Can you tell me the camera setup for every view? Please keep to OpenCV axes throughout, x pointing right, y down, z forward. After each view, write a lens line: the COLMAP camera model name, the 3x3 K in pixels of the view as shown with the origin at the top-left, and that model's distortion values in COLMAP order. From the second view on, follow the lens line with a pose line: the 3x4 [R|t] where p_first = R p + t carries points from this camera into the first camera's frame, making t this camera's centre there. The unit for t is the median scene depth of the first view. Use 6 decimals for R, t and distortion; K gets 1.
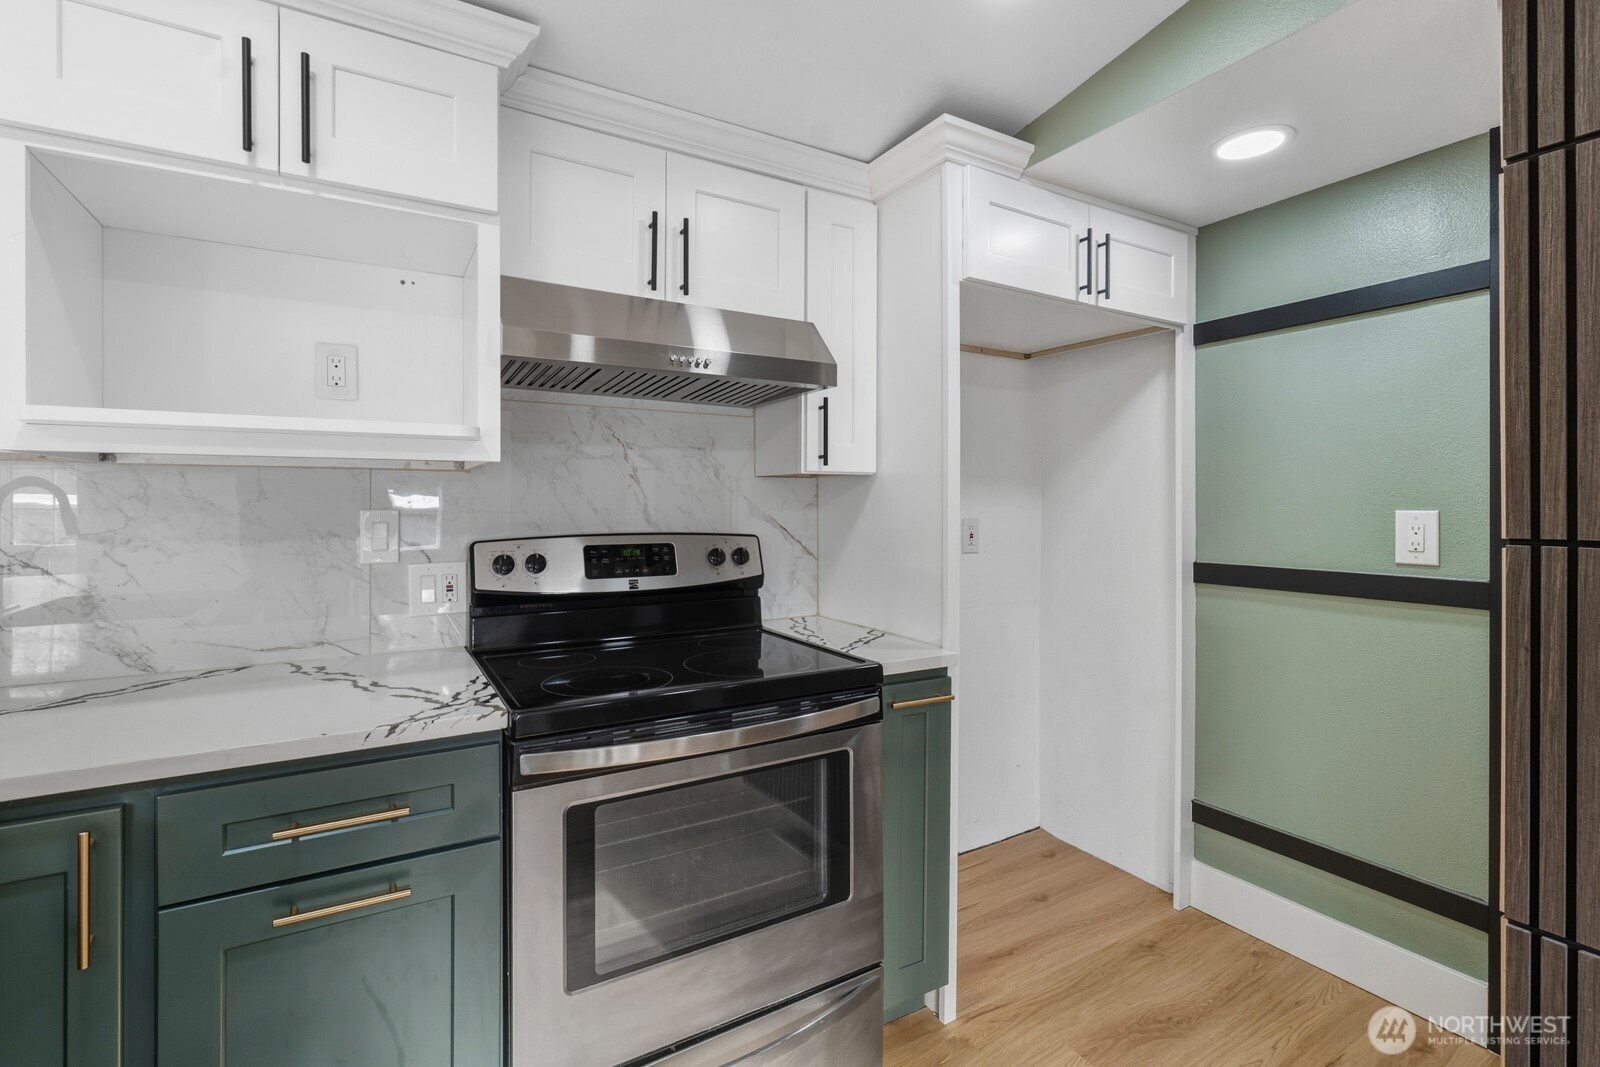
lens RADIAL K [[727.8, 0, 801.5], [0, 727.8, 501.2], [0, 0, 1]] dist [-0.009569, 0.001355]
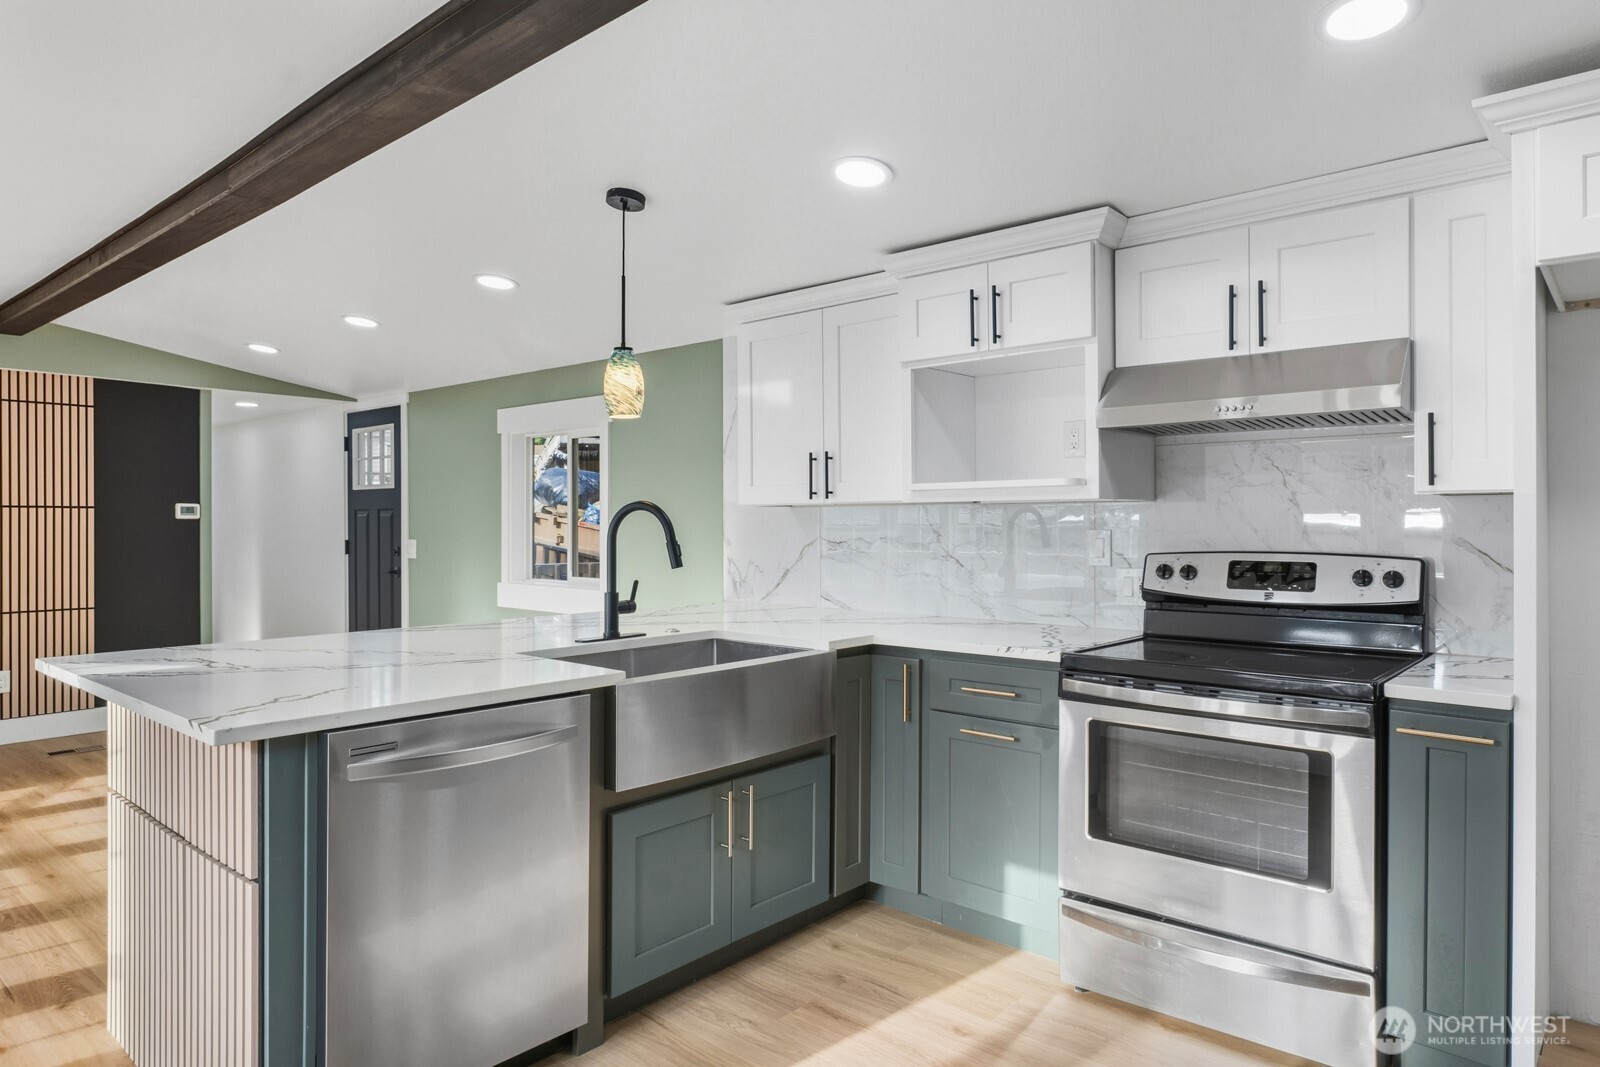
lens RADIAL K [[1004.0, 0, 798.2], [0, 1004.0, 528.9], [0, 0, 1]] dist [-0.003025, -0.000531]
pose [[0.309325, 0.005975, -0.950938, 1.024729], [0.006857, 0.999940, 0.008513, -0.009724], [0.950932, -0.009154, 0.309265, -0.180309]]
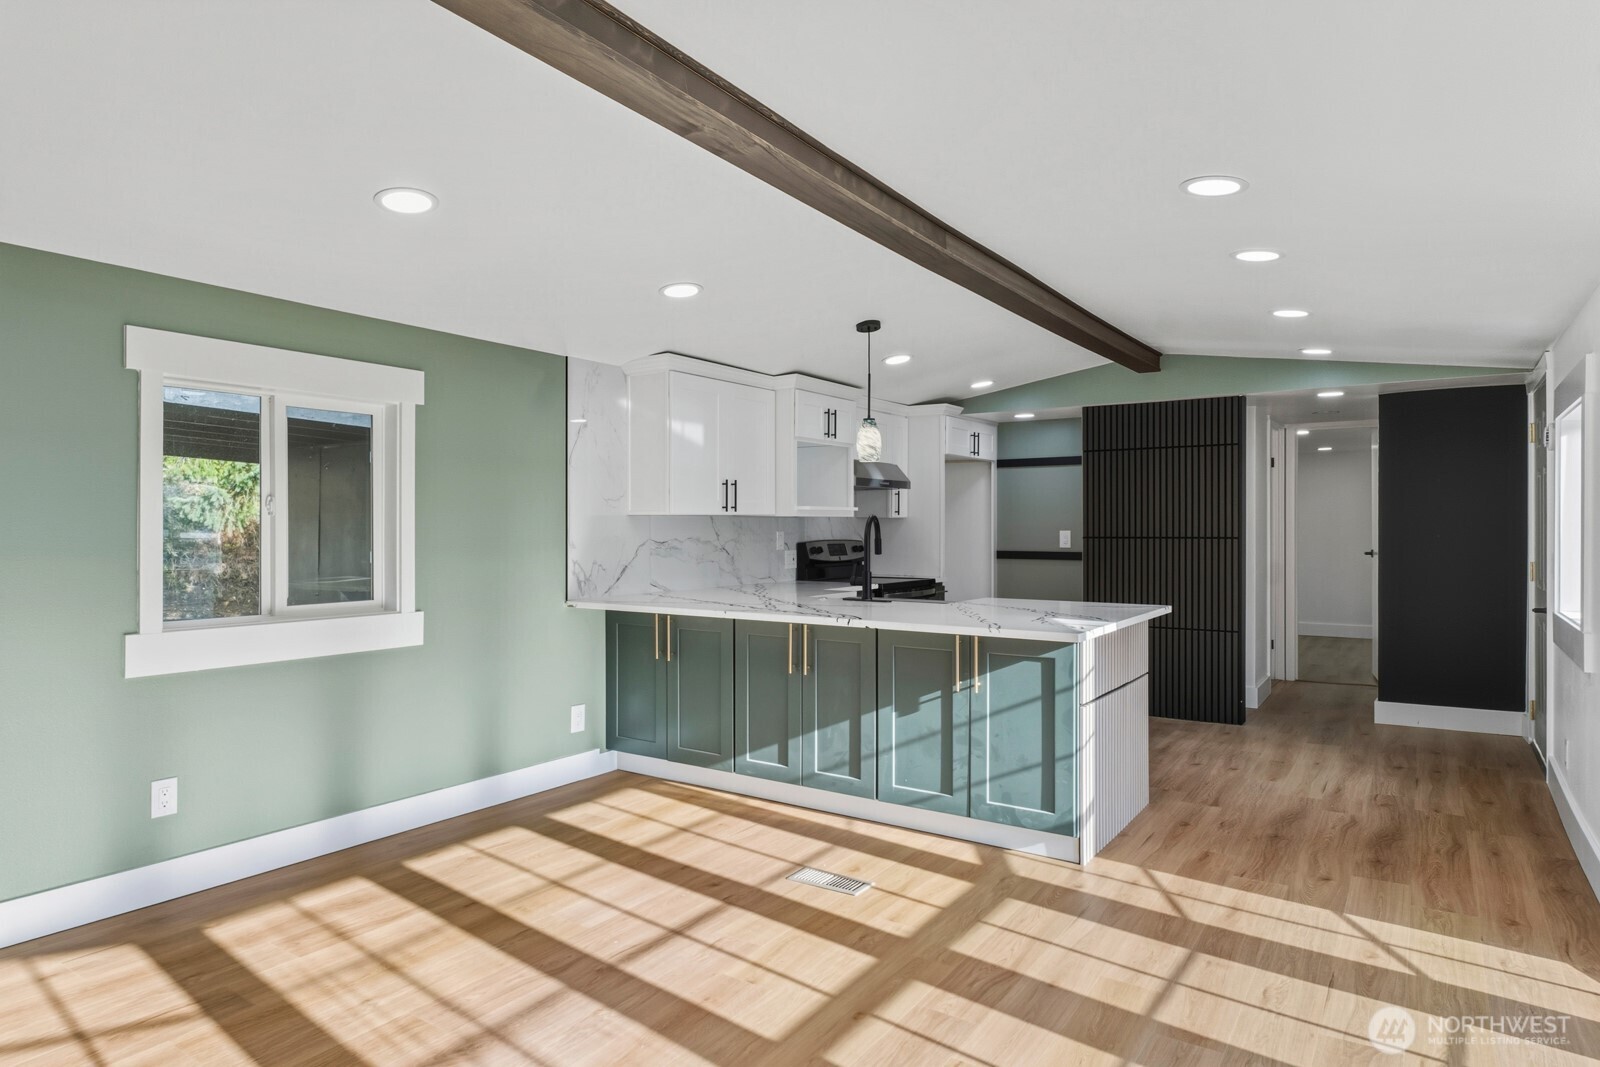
lens RADIAL K [[868.9, 0, 807.3], [0, 868.9, 527.2], [0, 0, 1]] dist [-0.000196, -0.000302]
pose [[0.909560, -0.000675, 0.415571, -1.698275], [-0.001623, 0.999985, 0.005177, -0.019643], [-0.415569, -0.005384, 0.909546, -1.923016]]
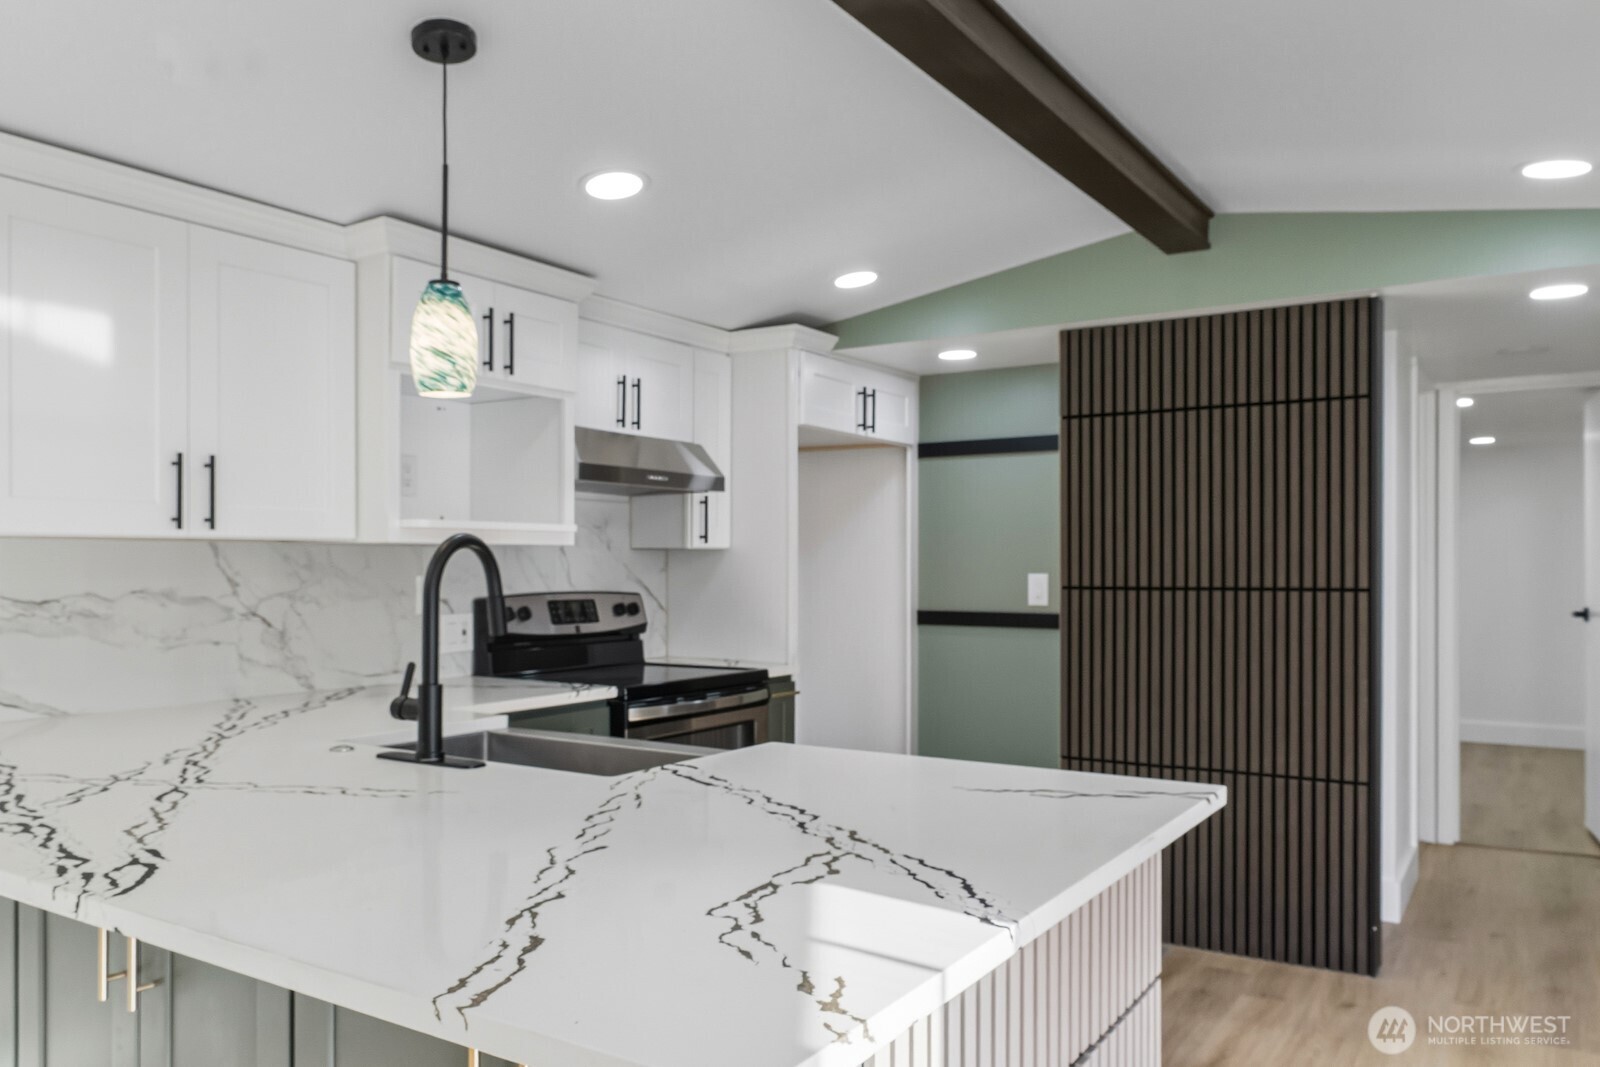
lens RADIAL K [[1121.0, 0, 801.4], [0, 1121.0, 567.0], [0, 0, 1]] dist [-0.002436, 0.006851]
pose [[0.897885, 0.000128, 0.440231, -0.781543], [-0.002703, 0.999983, 0.005221, -0.014788], [-0.440223, -0.005878, 0.897869, -1.084307]]
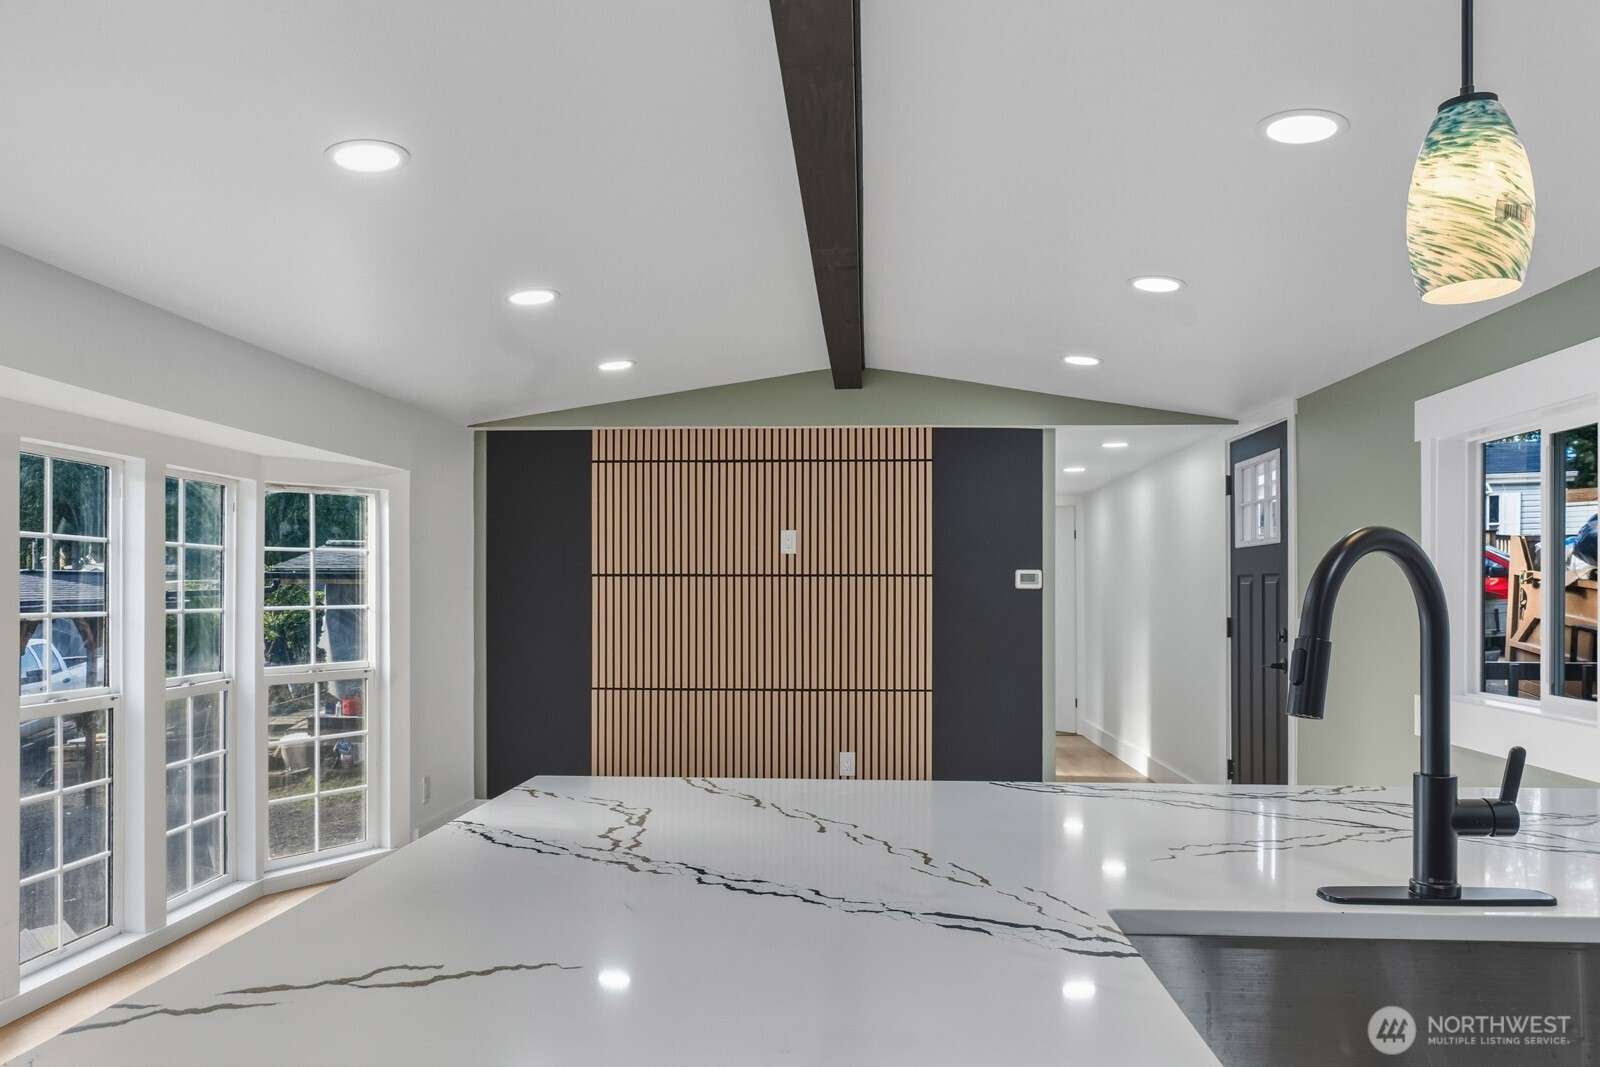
lens RADIAL K [[1121.0, 0, 800.2], [0, 1121.0, 598.1], [0, 0, 1]] dist [-0.002436, 0.006851]
pose [[-0.560246, 0.000916, -0.828326, 0.140730], [0.003007, 0.999995, -0.000928, -0.001805], [0.828321, -0.003010, -0.560246, 0.101676]]
